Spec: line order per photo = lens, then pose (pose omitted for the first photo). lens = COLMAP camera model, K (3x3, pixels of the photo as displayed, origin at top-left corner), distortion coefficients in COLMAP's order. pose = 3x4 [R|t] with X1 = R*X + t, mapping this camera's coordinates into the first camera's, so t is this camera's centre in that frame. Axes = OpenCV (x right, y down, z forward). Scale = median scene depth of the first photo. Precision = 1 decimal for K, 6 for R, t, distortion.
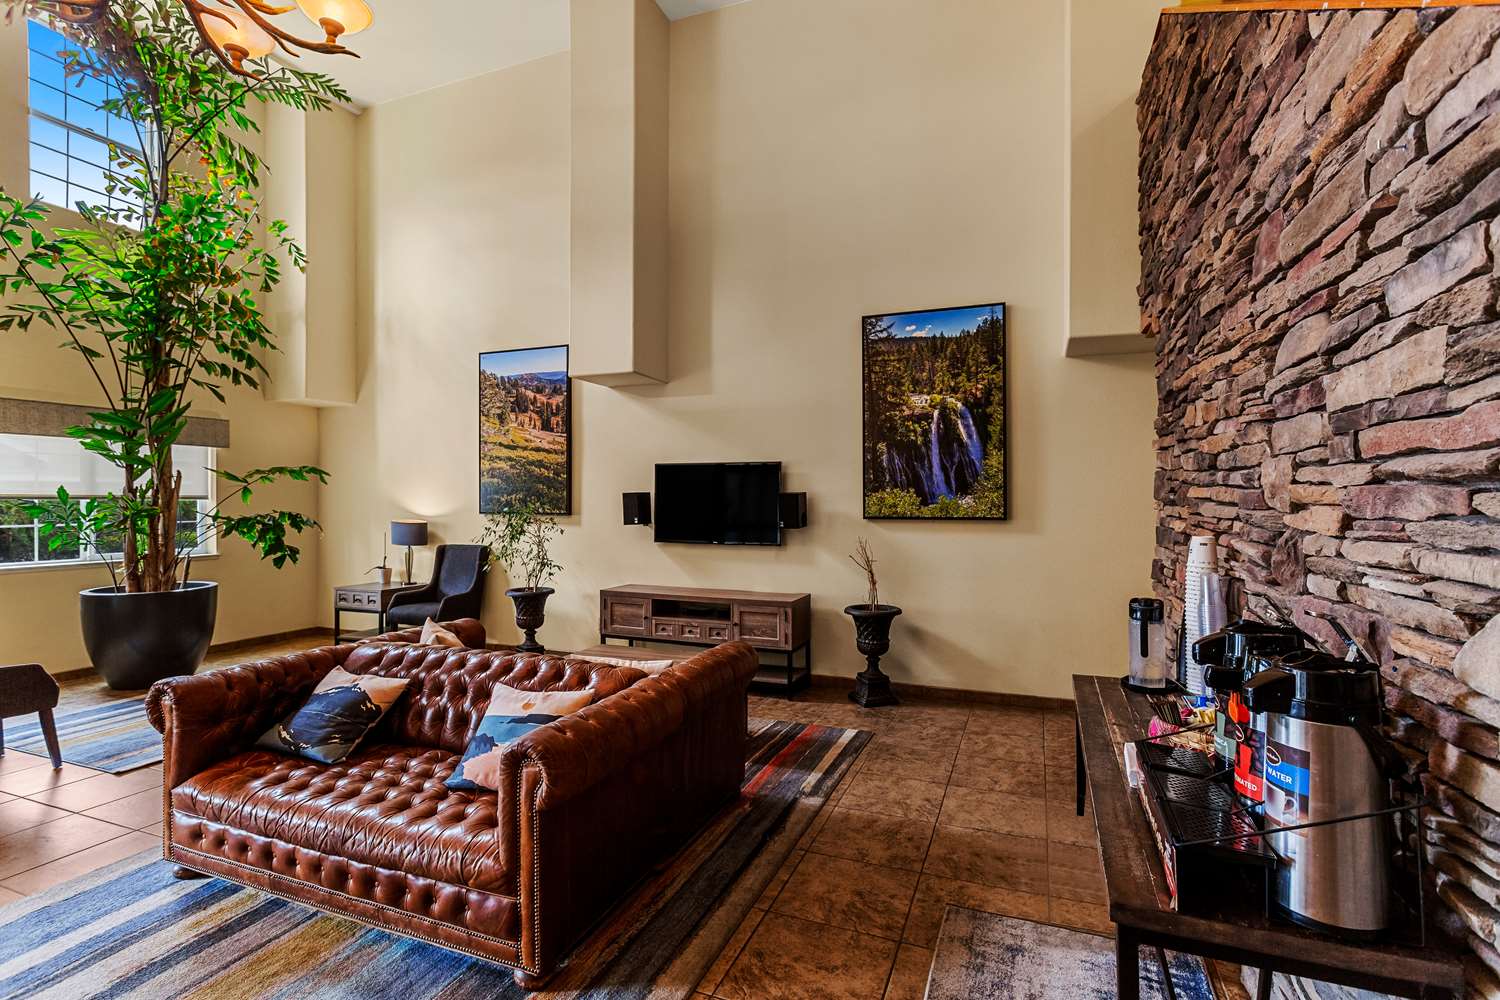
lens RADIAL K [[715.1, 0, 750.1], [0, 715.1, 499.3], [0, 0, 1]] dist [0.000528, 0.000227]
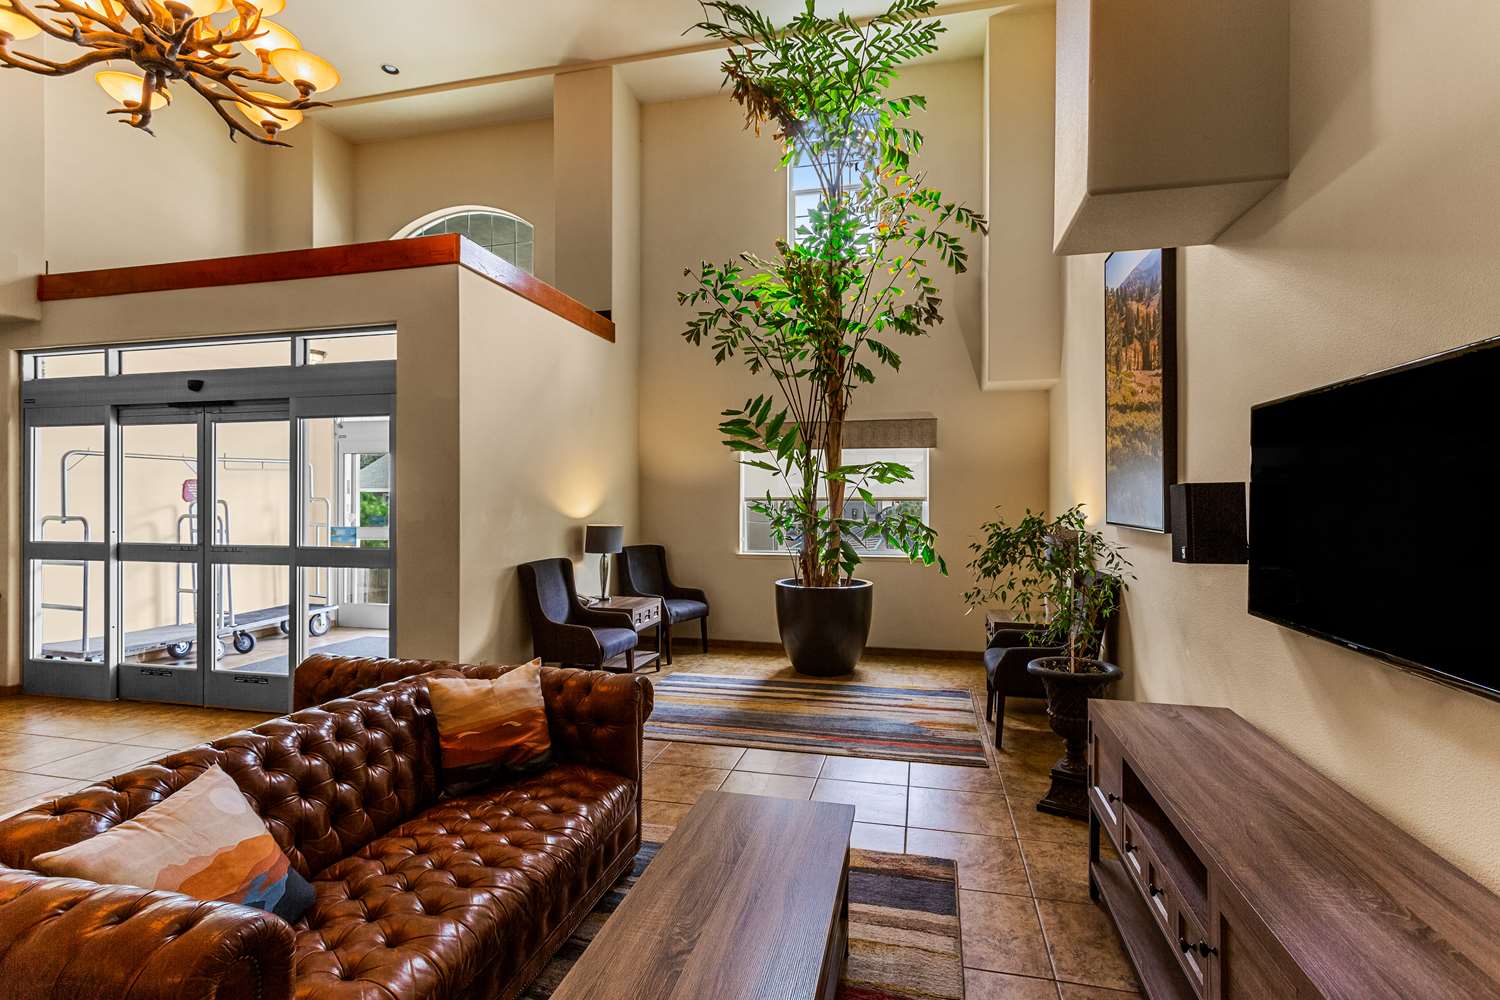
lens RADIAL K [[715.1, 0, 748.7], [0, 715.1, 491.9], [0, 0, 1]] dist [0.000528, 0.000227]
pose [[0.140095, -0.019182, -0.989952, 0.195636], [-0.002396, 0.999803, -0.019712, 0.004729], [0.990135, 0.005134, 0.140022, 0.692912]]
